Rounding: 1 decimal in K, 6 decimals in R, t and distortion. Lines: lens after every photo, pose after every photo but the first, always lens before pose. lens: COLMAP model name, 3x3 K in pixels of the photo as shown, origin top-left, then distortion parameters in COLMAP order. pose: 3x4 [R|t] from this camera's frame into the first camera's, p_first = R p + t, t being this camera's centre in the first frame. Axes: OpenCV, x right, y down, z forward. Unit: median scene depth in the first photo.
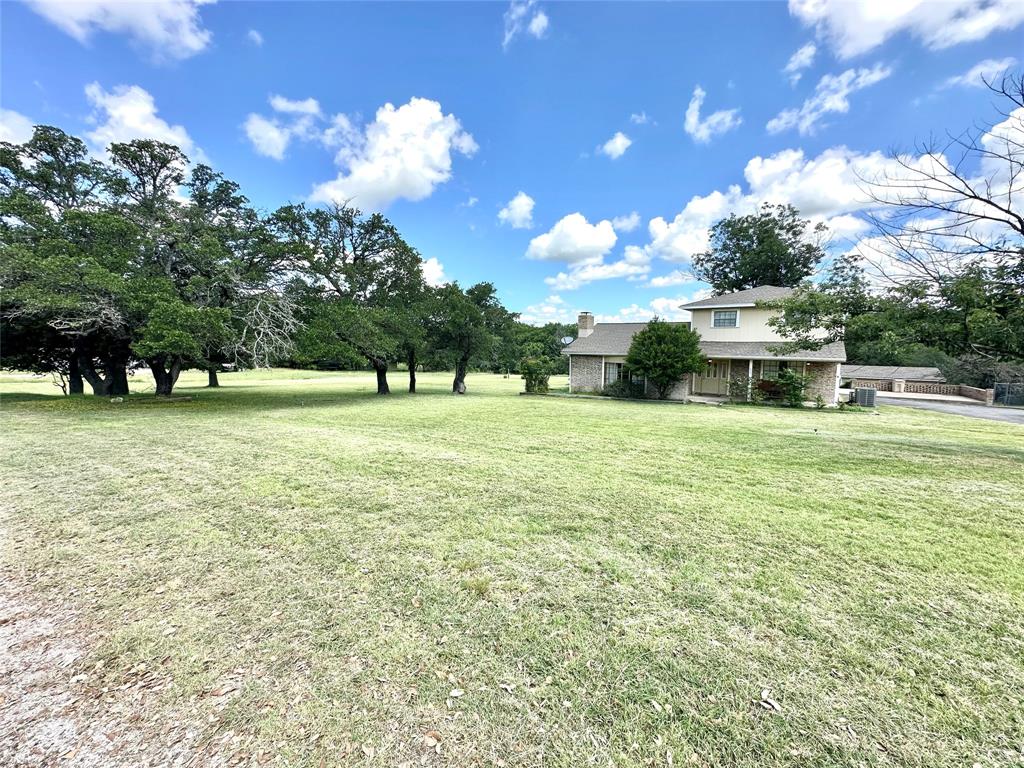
lens RADIAL K [[415.3, 0, 512.0], [0, 415.3, 384.0], [0, 0, 1]] dist [0.000259, 0.000021]
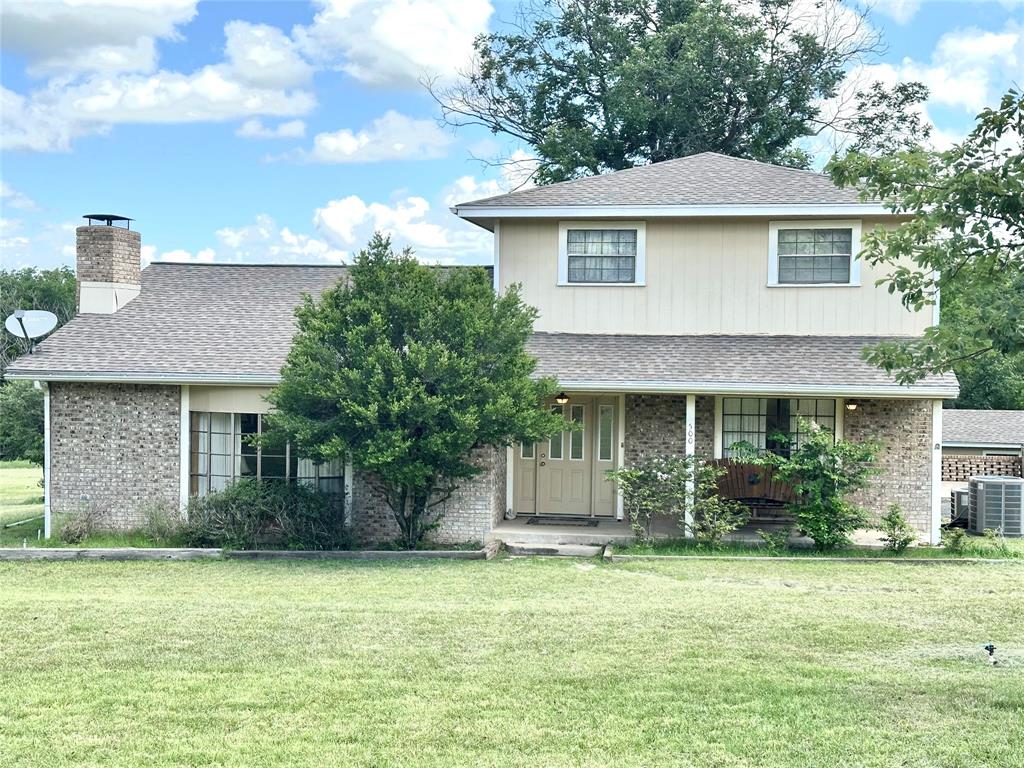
lens RADIAL K [[1413.4, 0, 512.0], [0, 1413.4, 384.0], [0, 0, 1]] dist [0.127729, 0.046465]
pose [[0.898751, -0.009370, 0.438358, 0.018980], [0.039060, 0.997508, -0.058761, -0.011008], [-0.436715, 0.069933, 0.896877, 0.138946]]
